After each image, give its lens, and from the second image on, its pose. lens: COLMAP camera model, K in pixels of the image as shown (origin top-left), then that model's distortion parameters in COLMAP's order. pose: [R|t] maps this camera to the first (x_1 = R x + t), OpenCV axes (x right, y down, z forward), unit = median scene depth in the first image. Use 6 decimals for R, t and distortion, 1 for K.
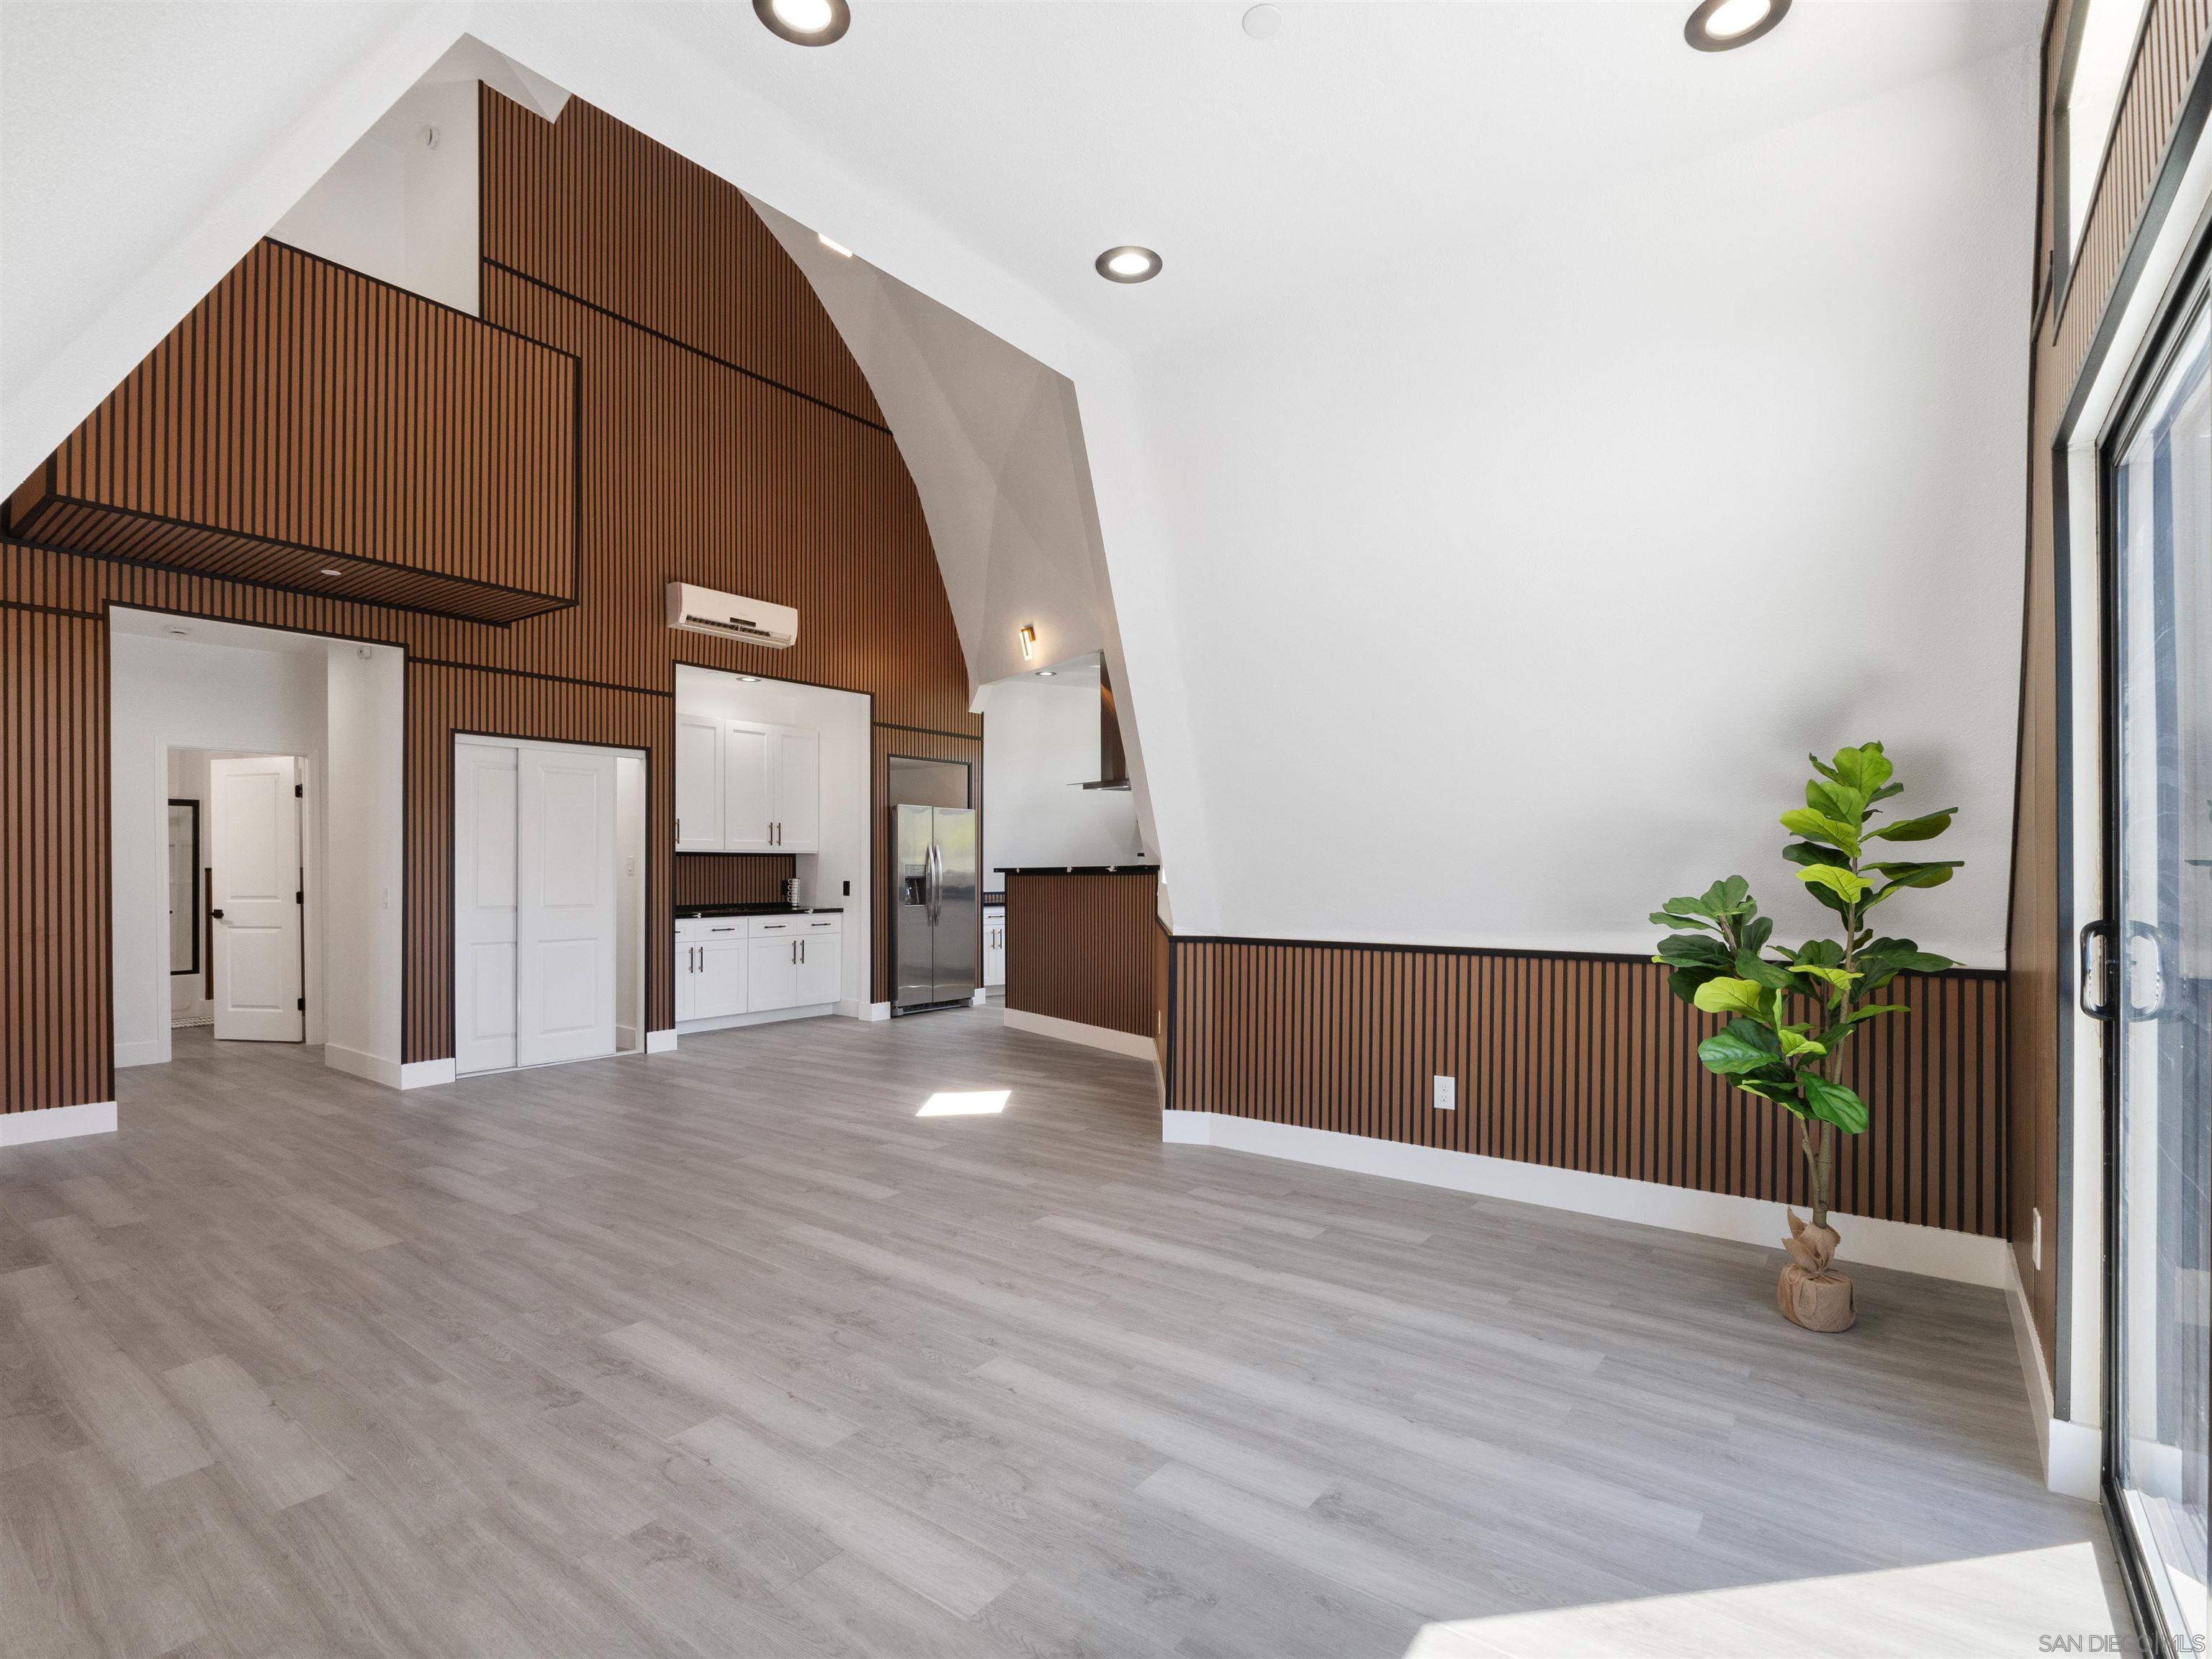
lens RADIAL K [[1056.7, 0, 1107.5], [0, 1056.7, 838.6], [0, 0, 1]] dist [-0.002810, -0.000706]
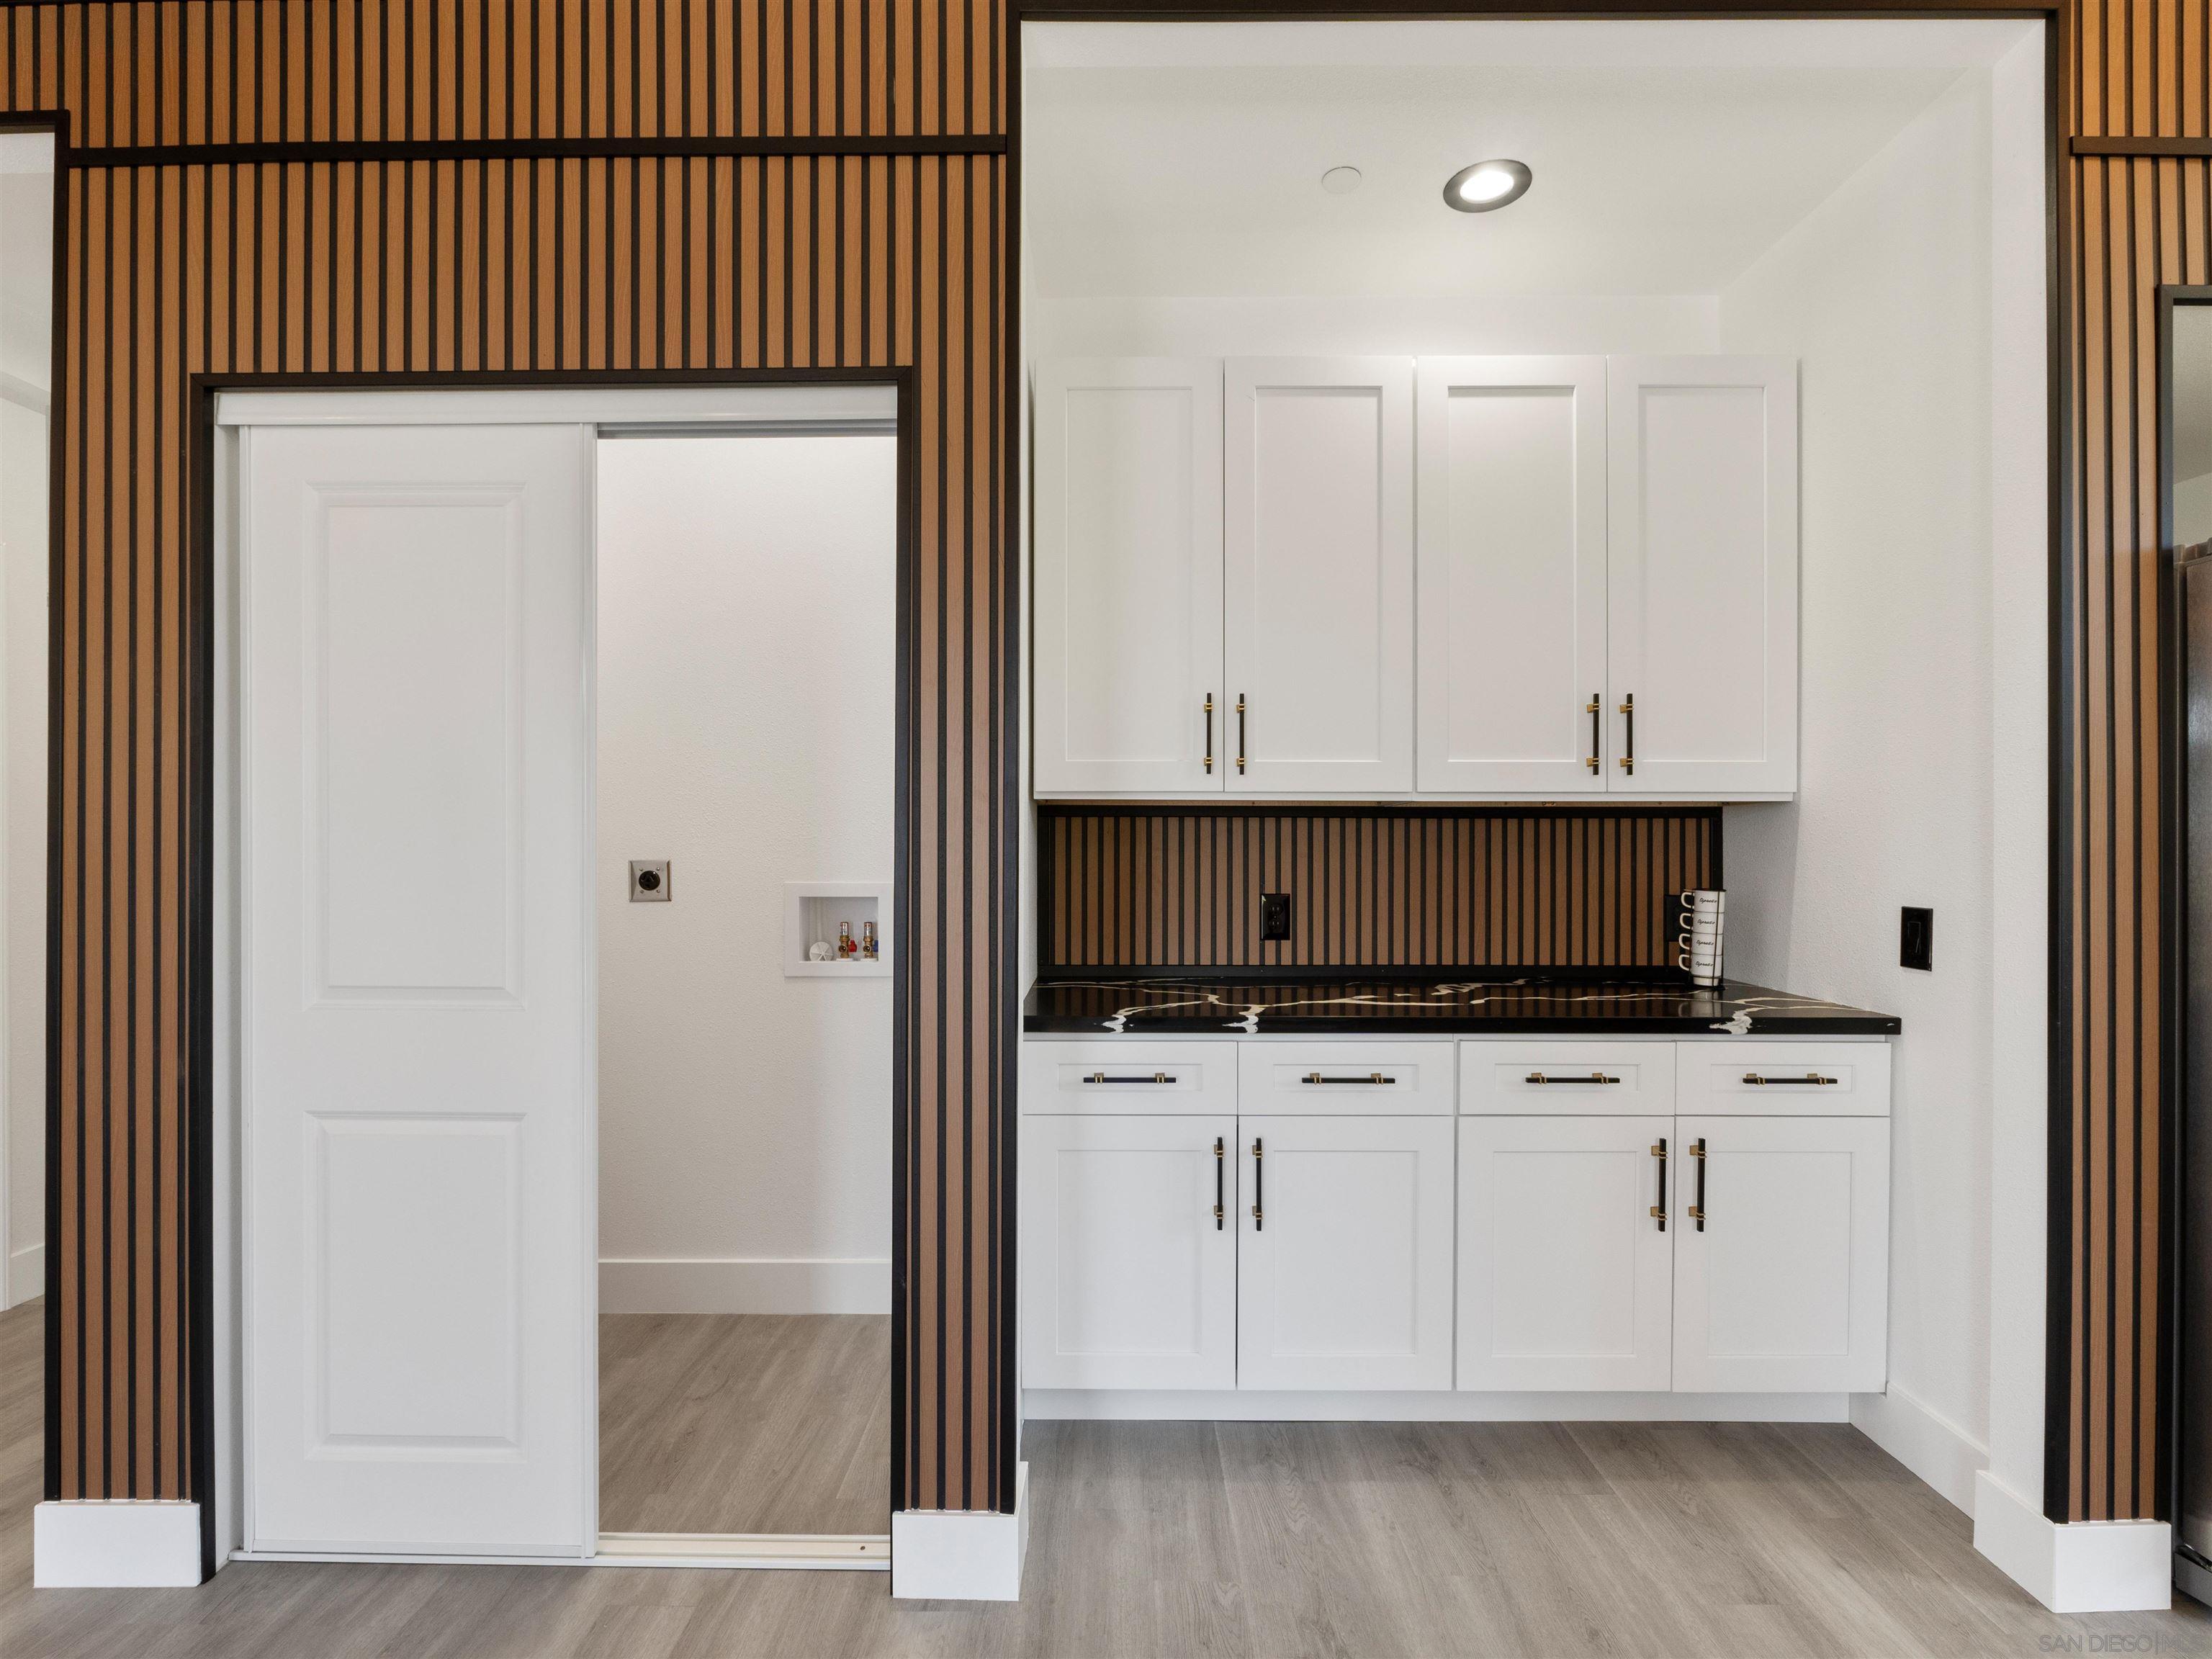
lens RADIAL K [[1043.3, 0, 1109.2], [0, 1043.3, 861.6], [0, 0, 1]] dist [-0.000476, -0.006042]
pose [[0.593408, 0.007097, -0.804870, -0.169434], [0.019751, 0.999532, 0.023375, 0.020779], [0.804659, -0.029768, 0.592990, 0.729287]]
